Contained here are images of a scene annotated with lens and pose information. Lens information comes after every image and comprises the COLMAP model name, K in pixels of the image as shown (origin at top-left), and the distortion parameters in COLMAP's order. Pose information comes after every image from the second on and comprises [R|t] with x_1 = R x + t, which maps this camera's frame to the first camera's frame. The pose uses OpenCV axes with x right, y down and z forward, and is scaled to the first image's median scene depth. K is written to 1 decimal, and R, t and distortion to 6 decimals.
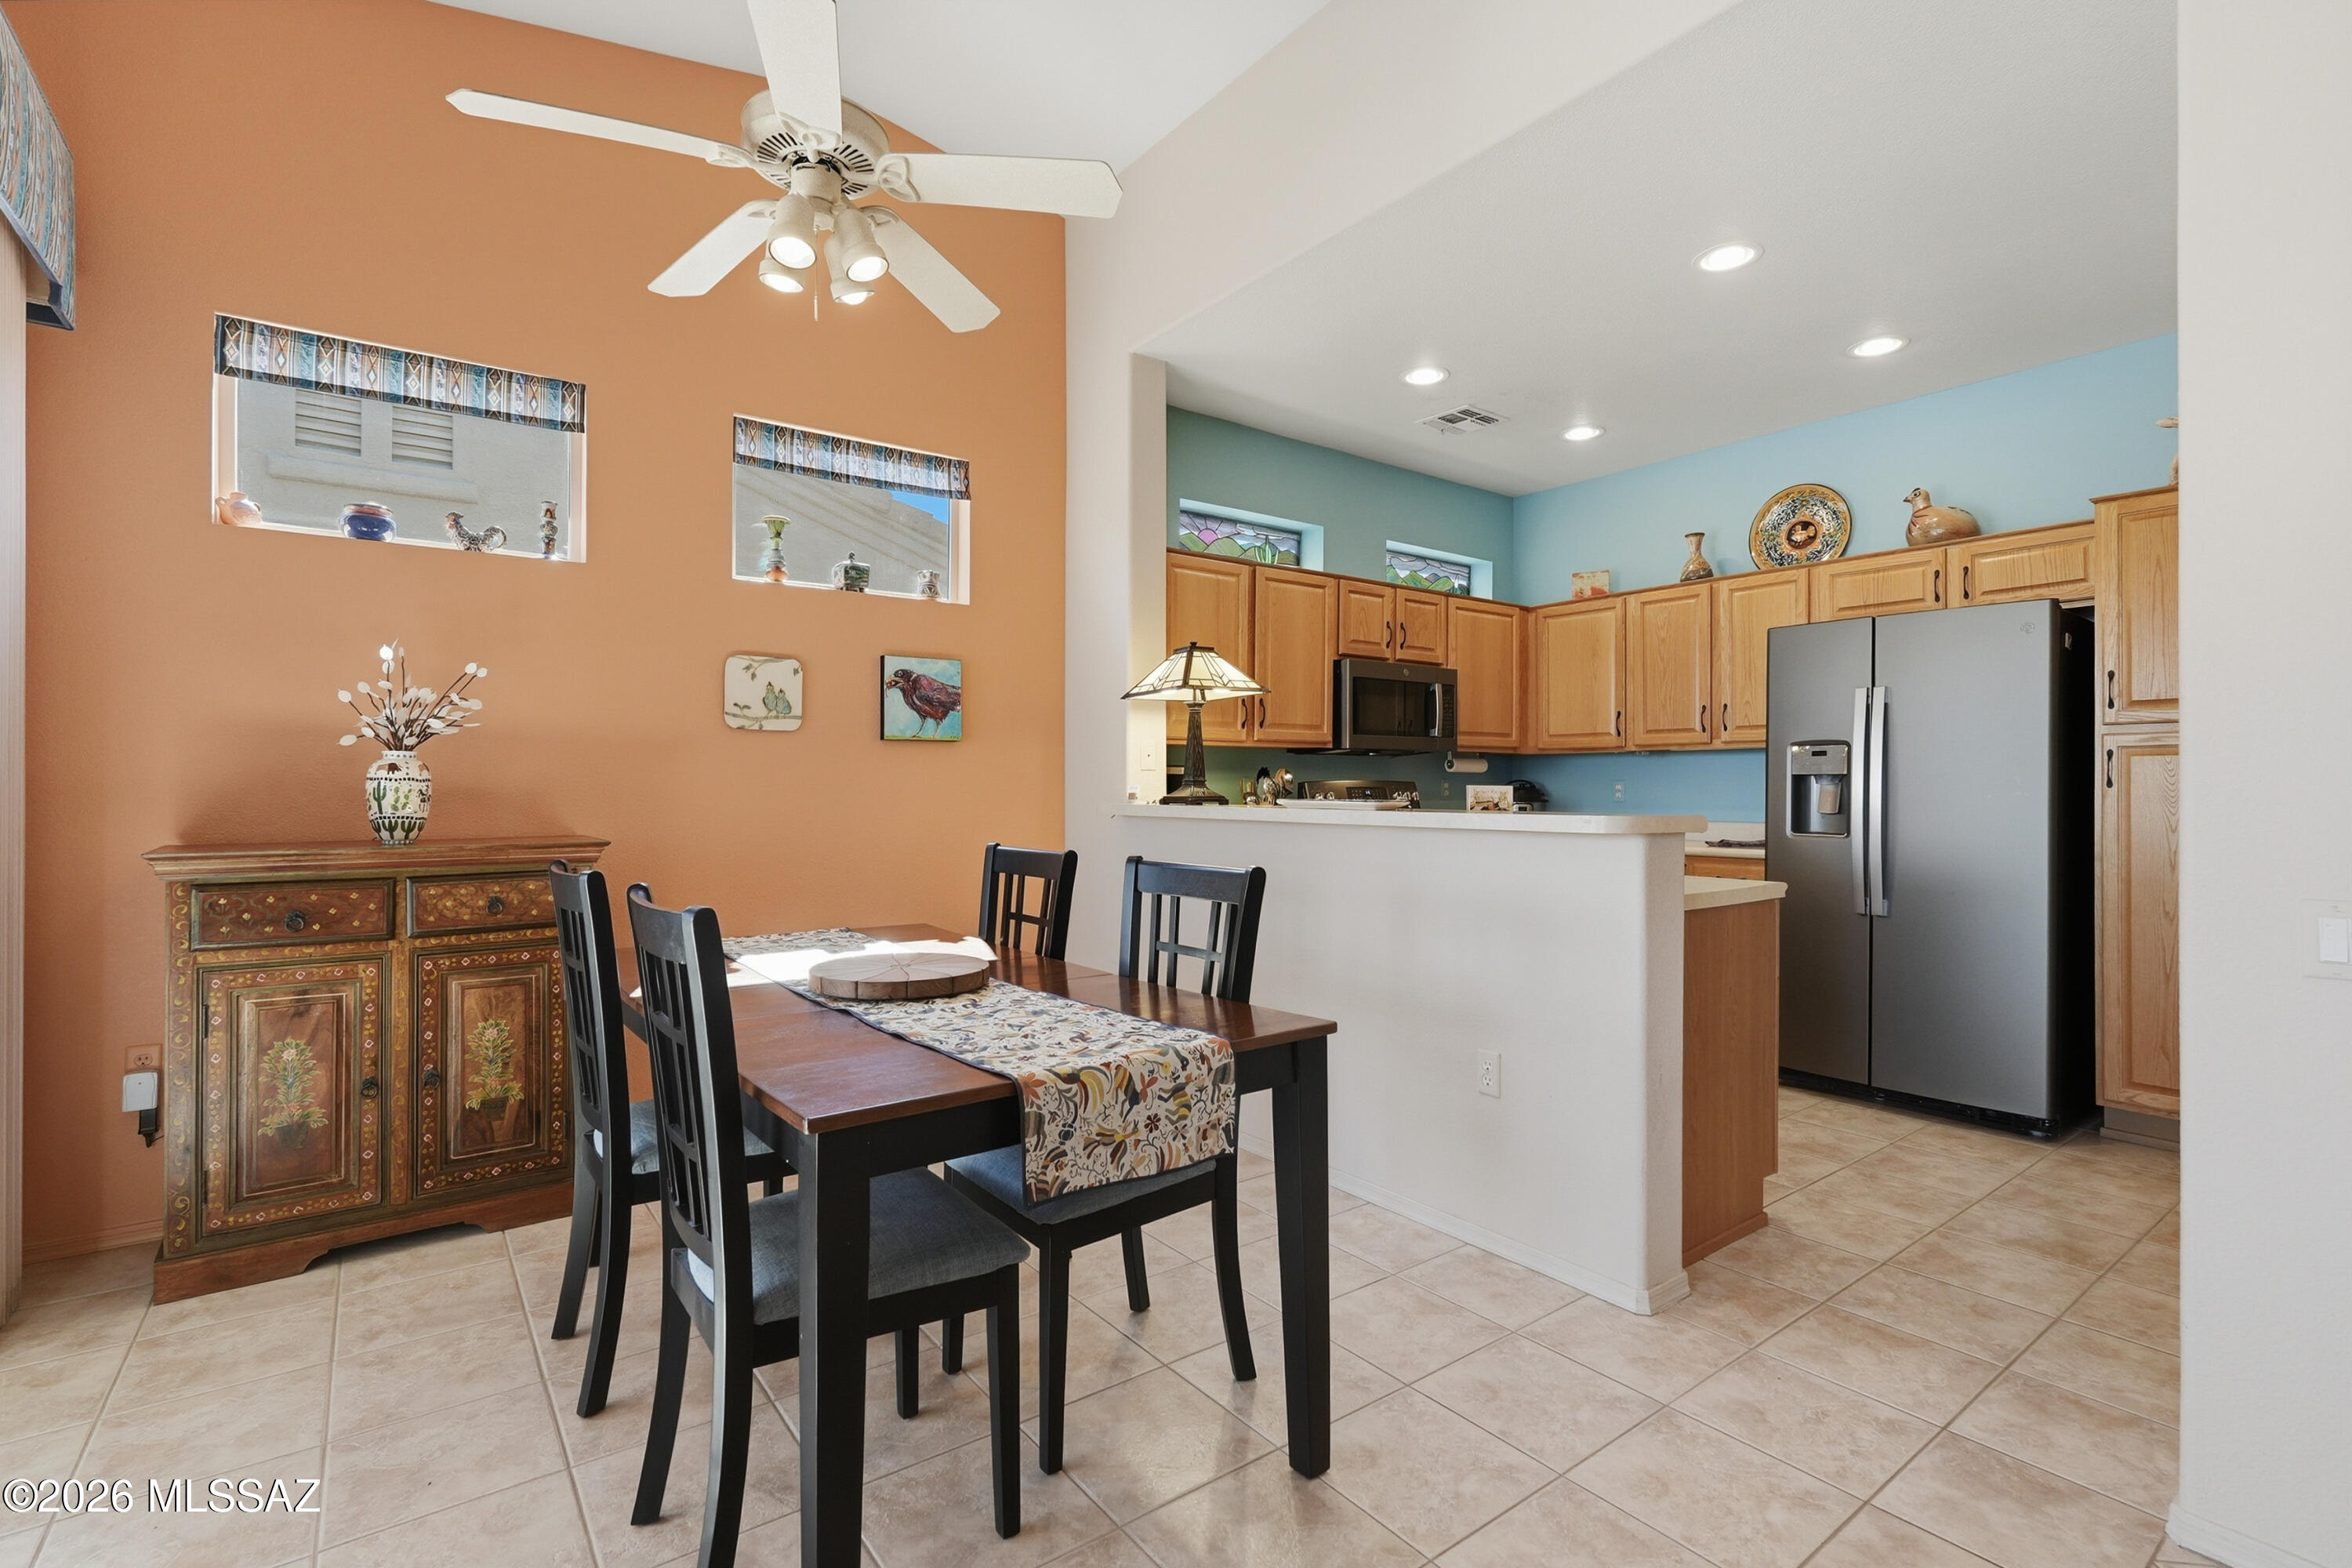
lens RADIAL K [[1082.4, 0, 1176.0], [0, 1082.4, 784.0], [0, 0, 1]] dist [-0.004233, 0.006970]
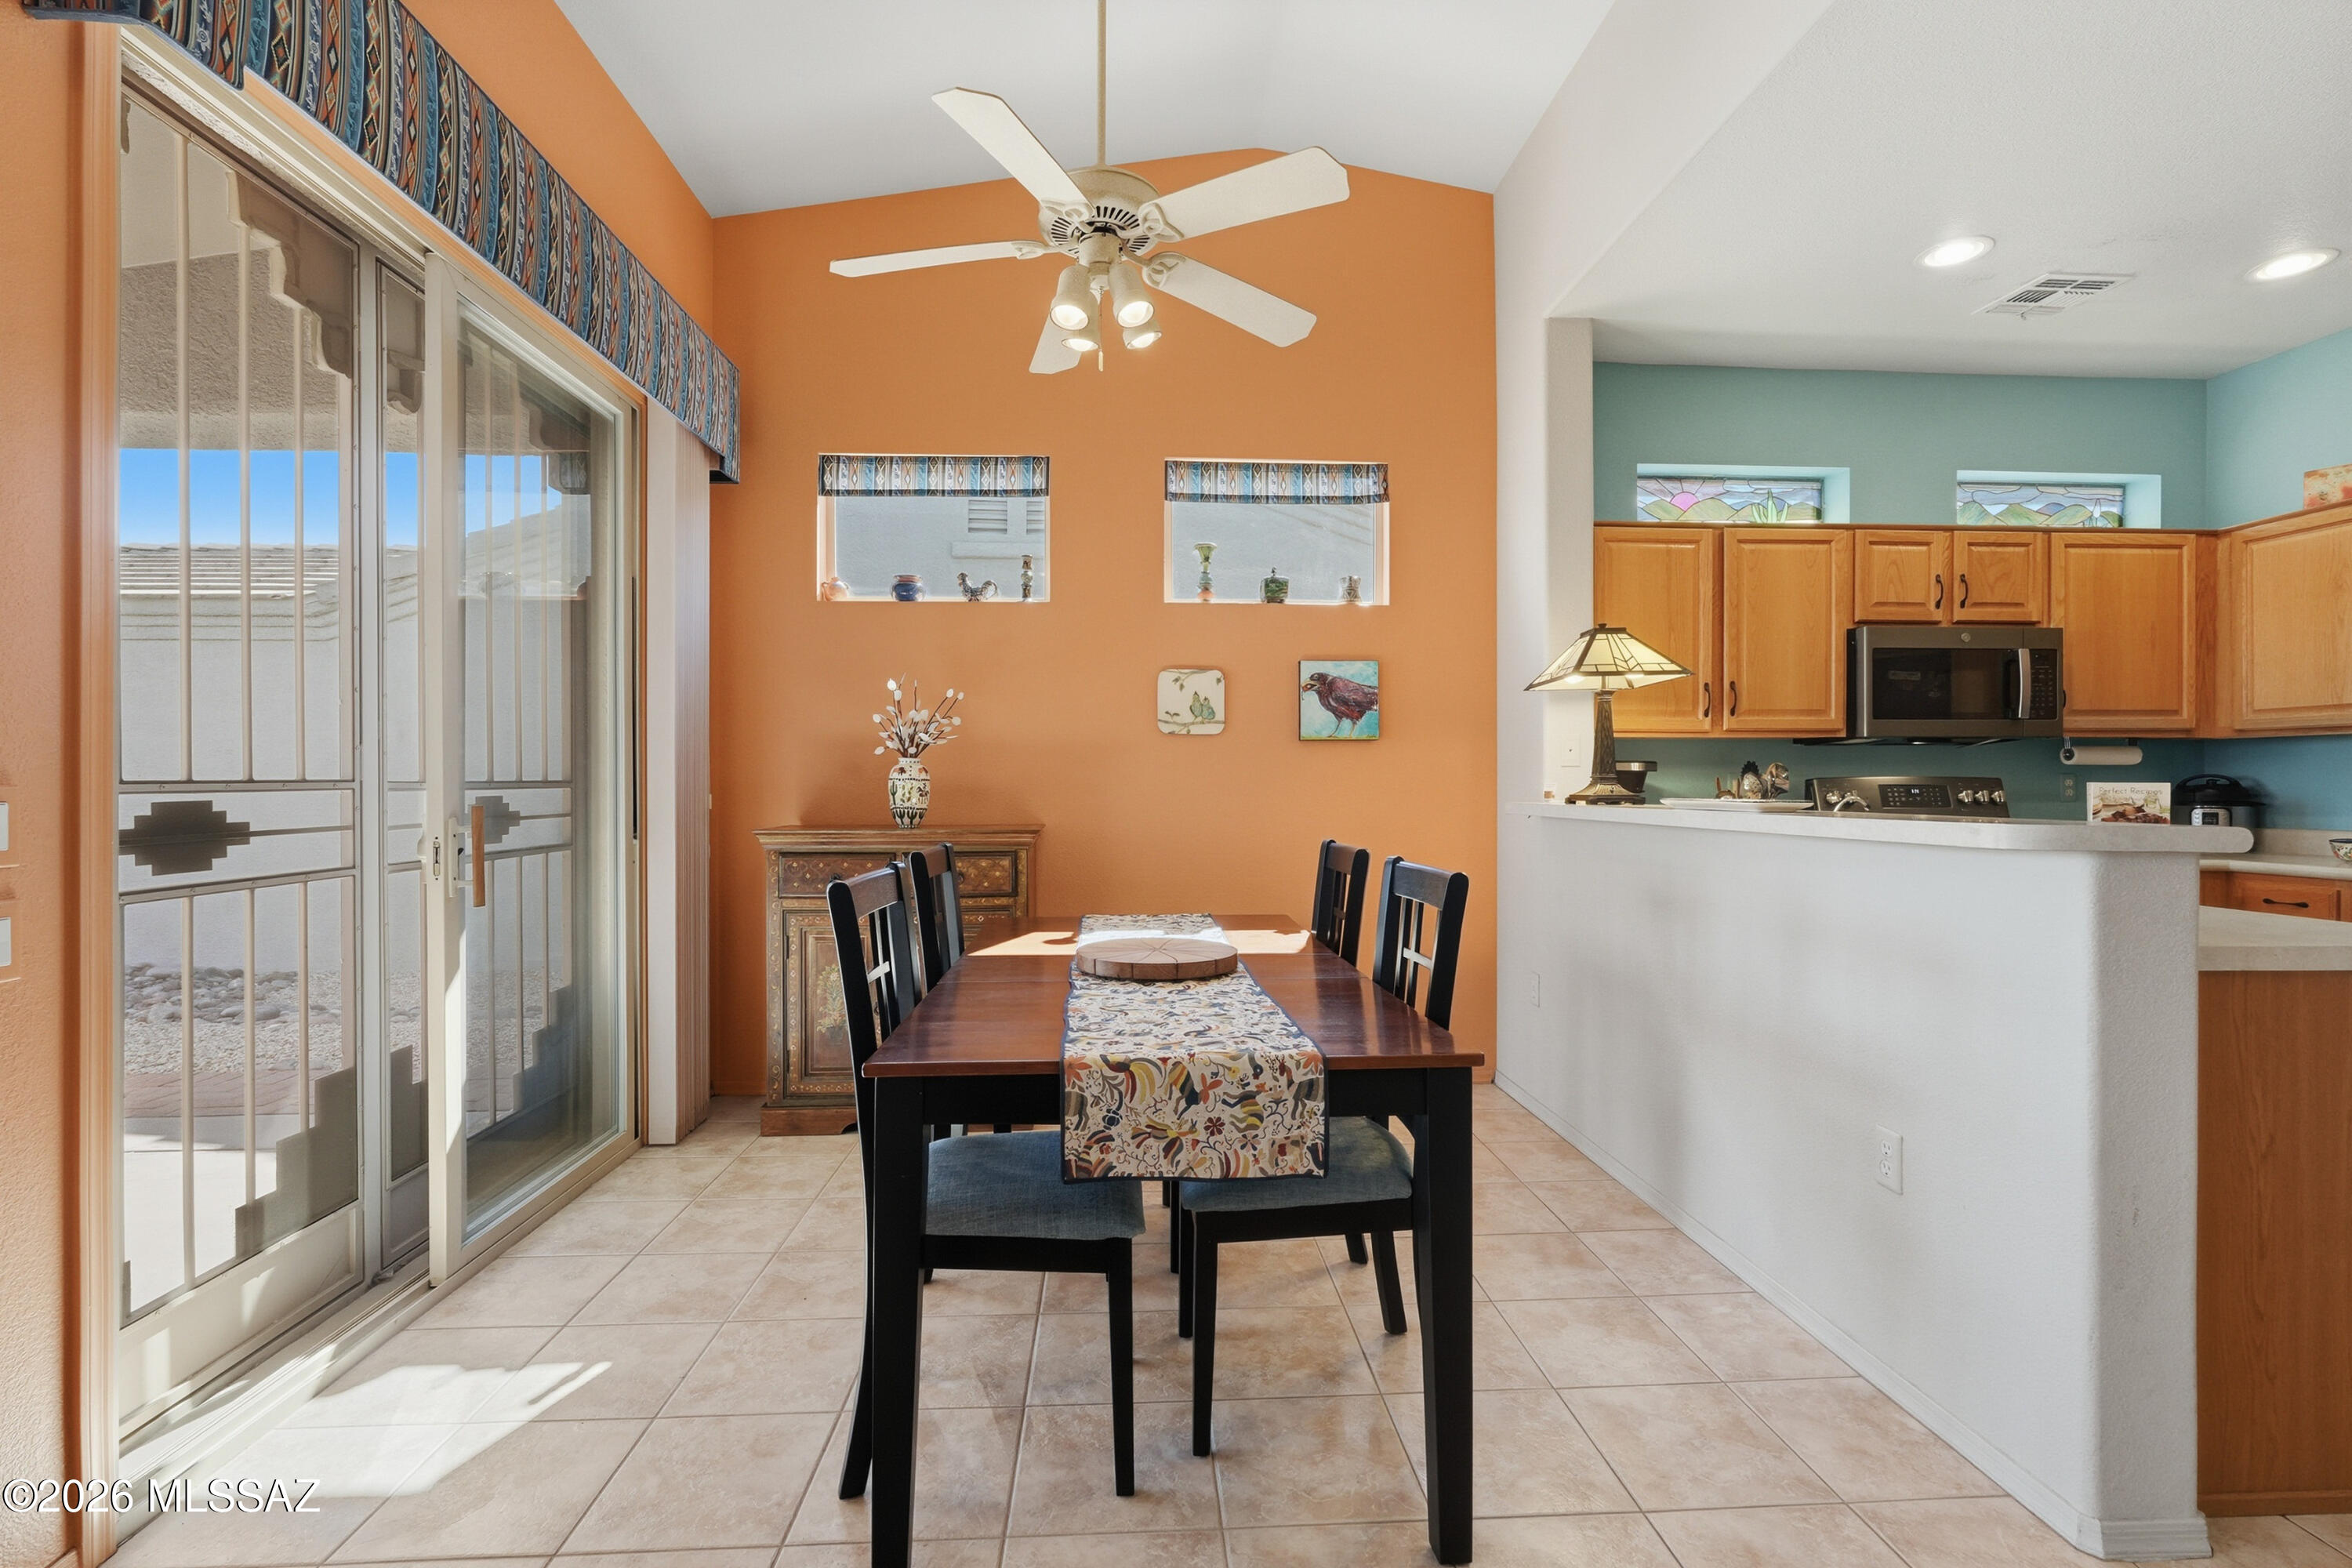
lens RADIAL K [[1046.9, 0, 1176.0], [0, 1046.9, 784.0], [0, 0, 1]] dist [-0.001814, 0.000425]
pose [[0.834928, -0.000760, -0.550358, 0.267884], [0.001739, 0.999998, 0.001257, 0.000568], [0.550356, -0.002006, 0.834928, 0.106039]]
